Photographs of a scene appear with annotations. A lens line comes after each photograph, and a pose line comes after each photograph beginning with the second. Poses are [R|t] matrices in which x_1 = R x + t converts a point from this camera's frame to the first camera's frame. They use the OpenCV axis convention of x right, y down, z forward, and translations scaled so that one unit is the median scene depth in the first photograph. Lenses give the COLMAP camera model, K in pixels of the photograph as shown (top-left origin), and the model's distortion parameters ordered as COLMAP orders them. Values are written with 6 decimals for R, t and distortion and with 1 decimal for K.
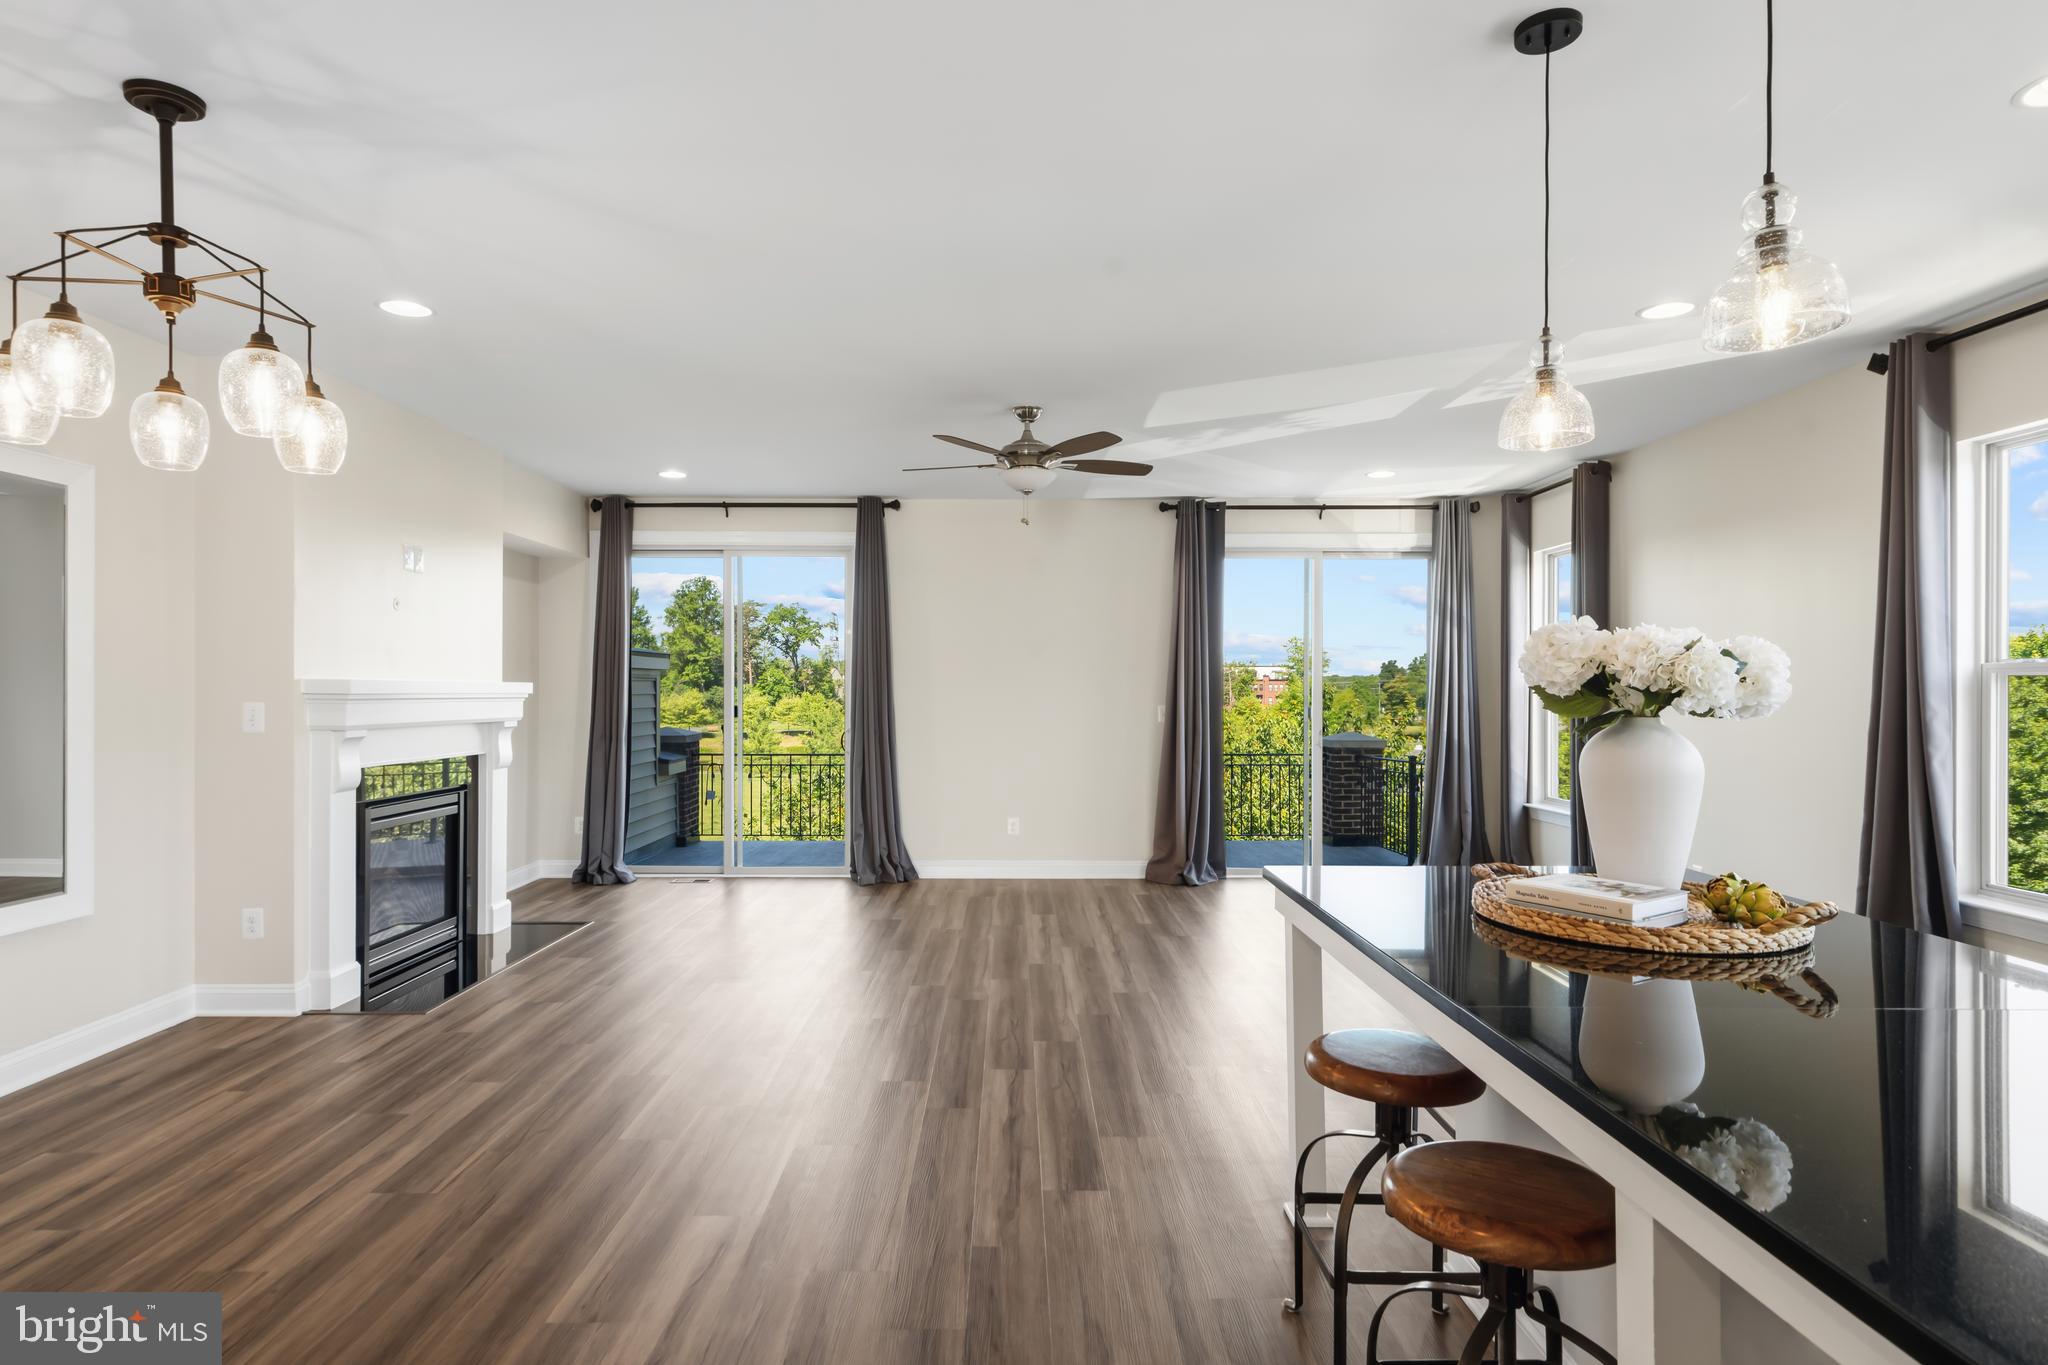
lens RADIAL K [[1099.2, 0, 1018.6], [0, 1099.2, 689.2], [0, 0, 1]] dist [0.006764, 0.002860]
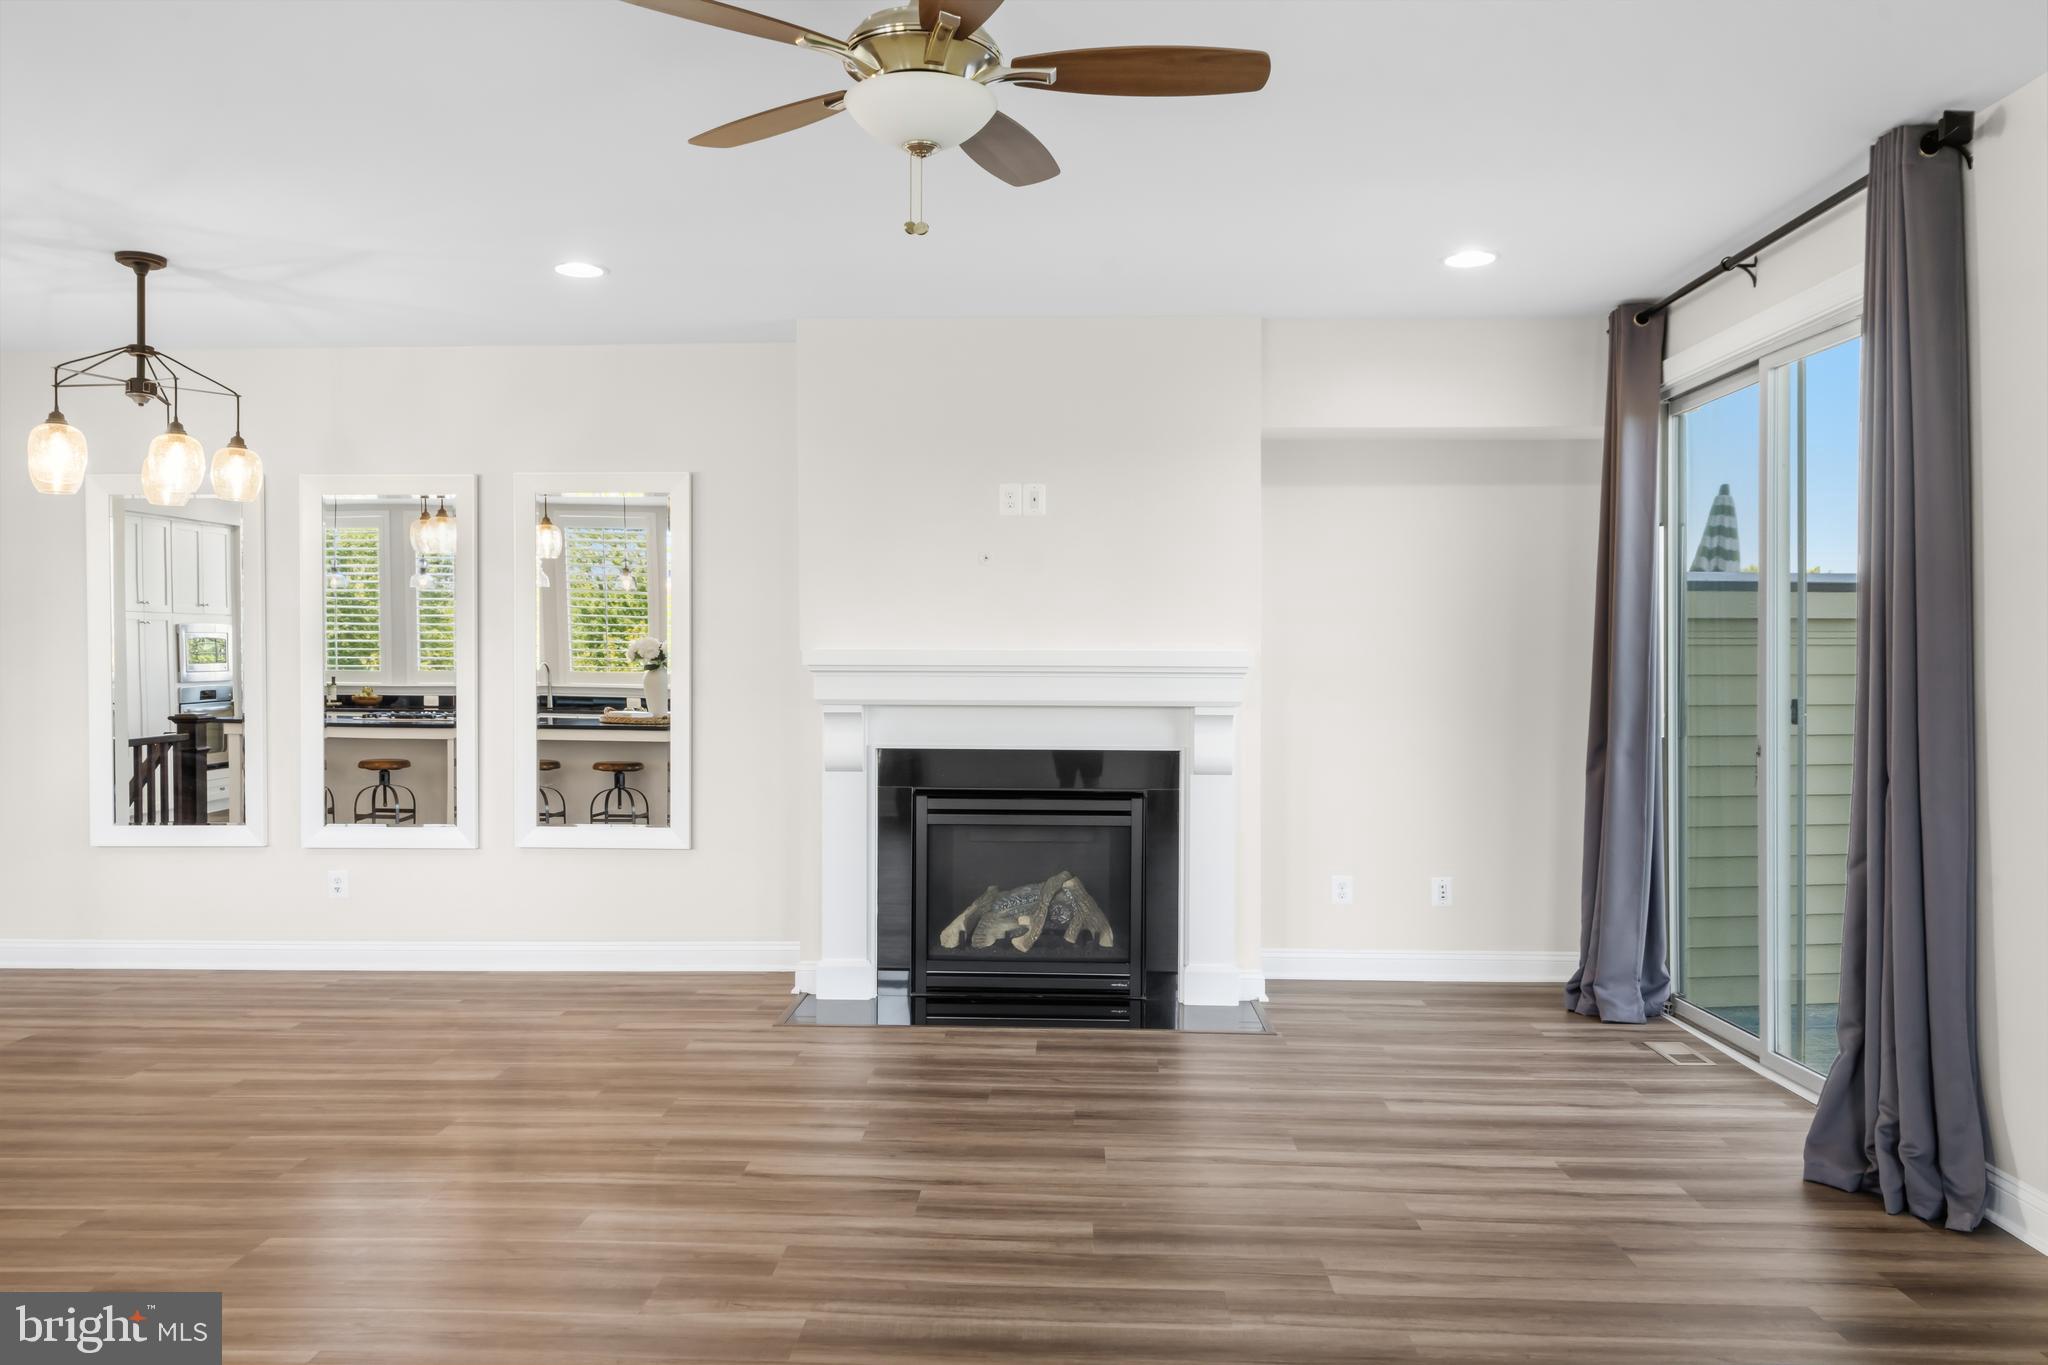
lens RADIAL K [[1442.6, 0, 1030.6], [0, 1442.6, 677.7], [0, 0, 1]] dist [0.002913, 0.000310]
pose [[-0.030953, 0.009970, -0.999471, 0.373467], [-0.000769, 0.999950, 0.009998, 0.001712], [0.999521, 0.001078, -0.030944, 0.756403]]
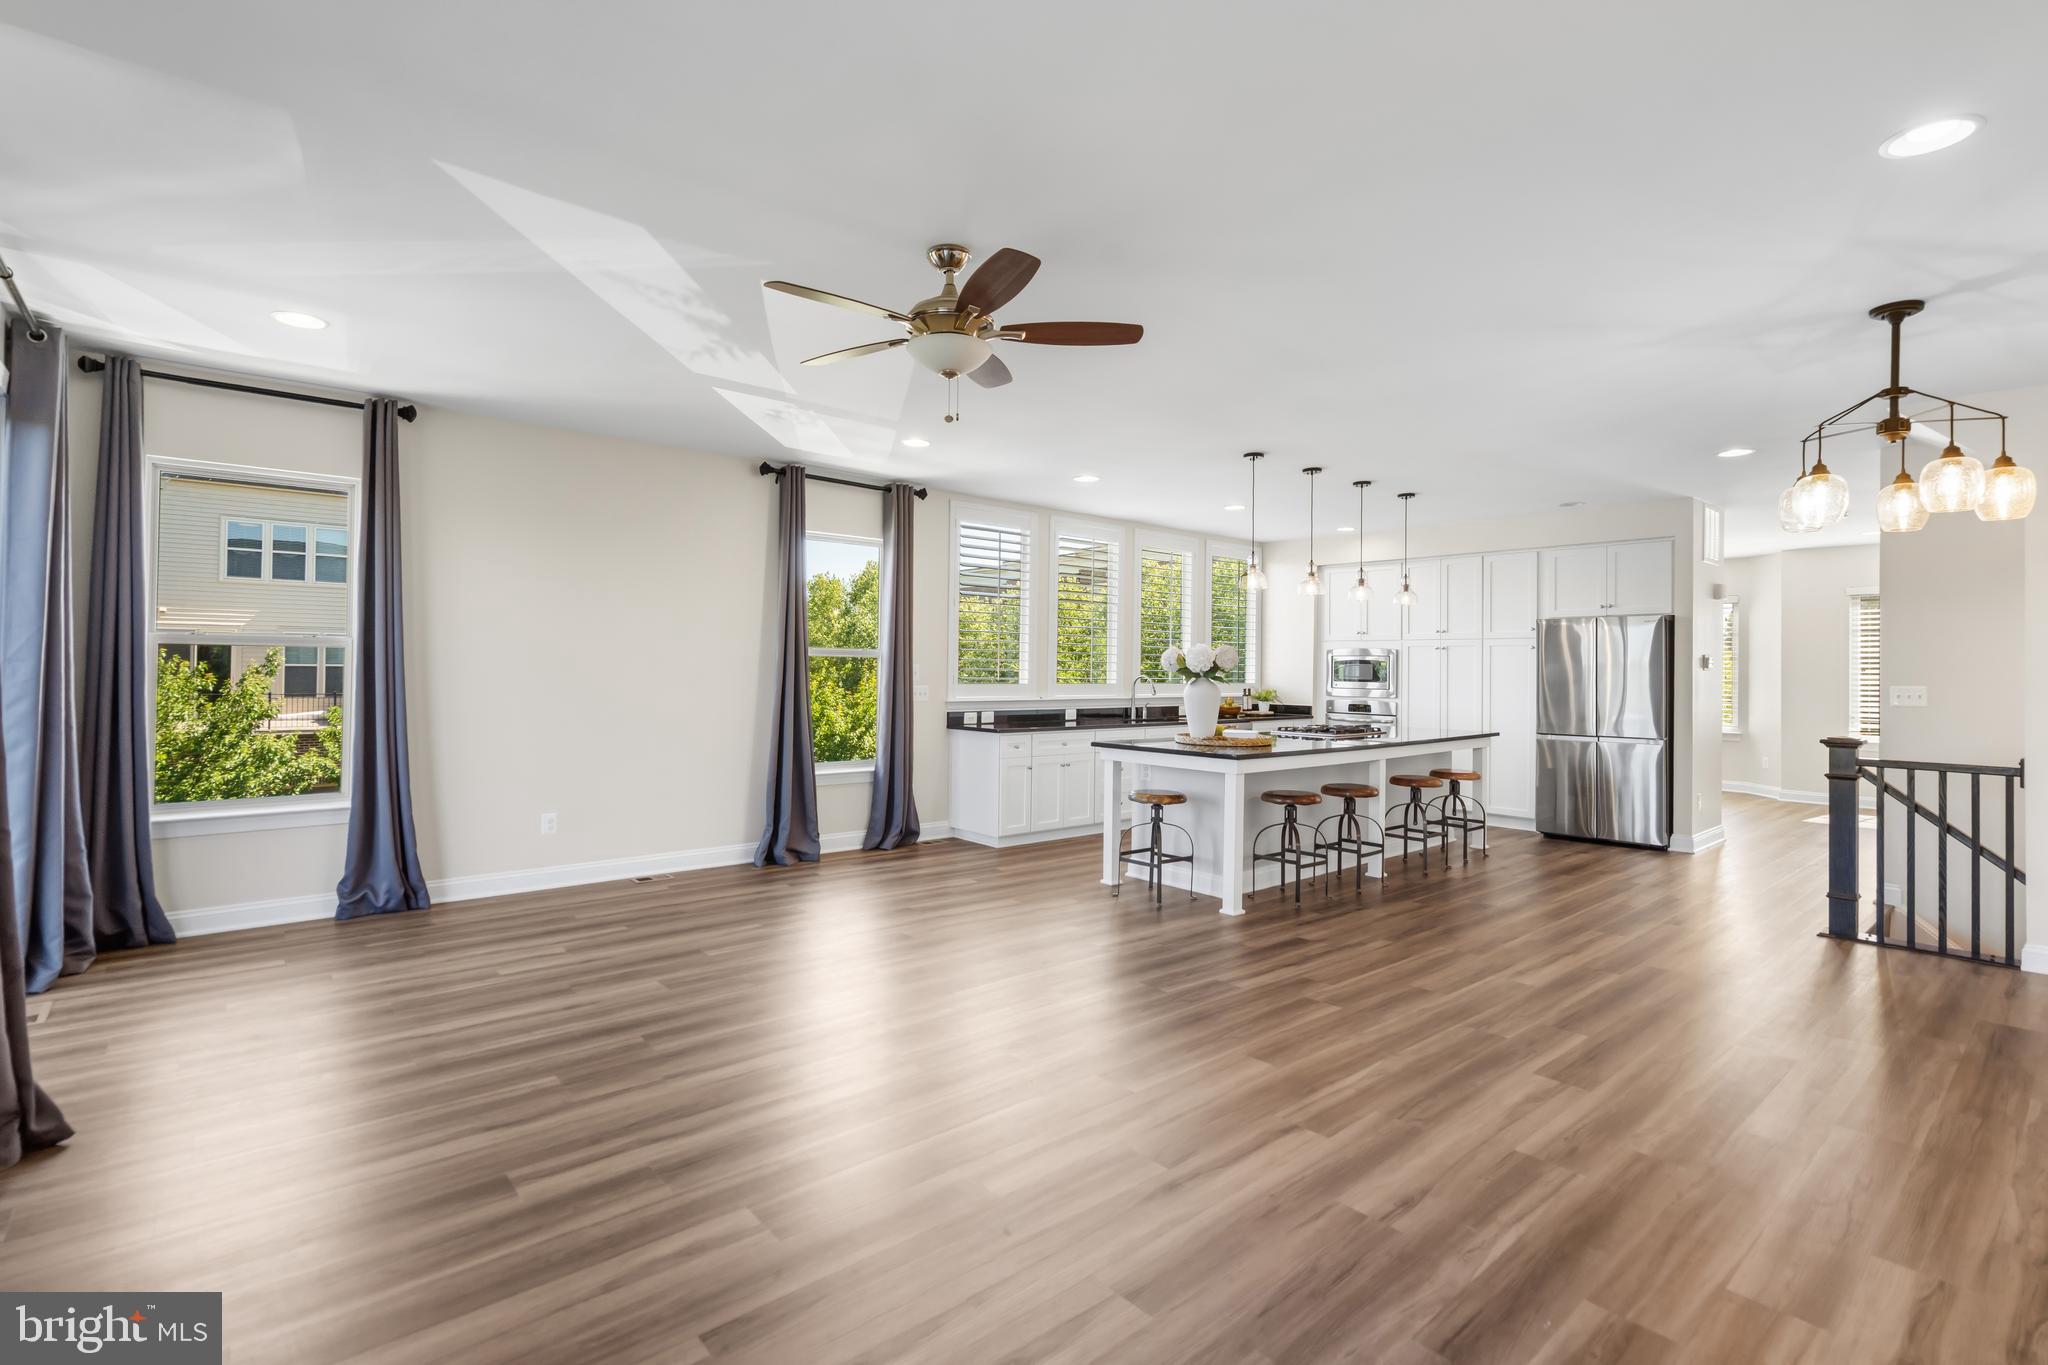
lens RADIAL K [[945.8, 0, 1000.6], [0, 945.8, 662.7], [0, 0, 1]] dist [-0.006997, 0.004244]
pose [[-0.642293, -0.003652, 0.766451, -0.330862], [-0.013067, 0.999895, -0.006186, 0.003021], [-0.766348, -0.013989, -0.642273, 0.968771]]
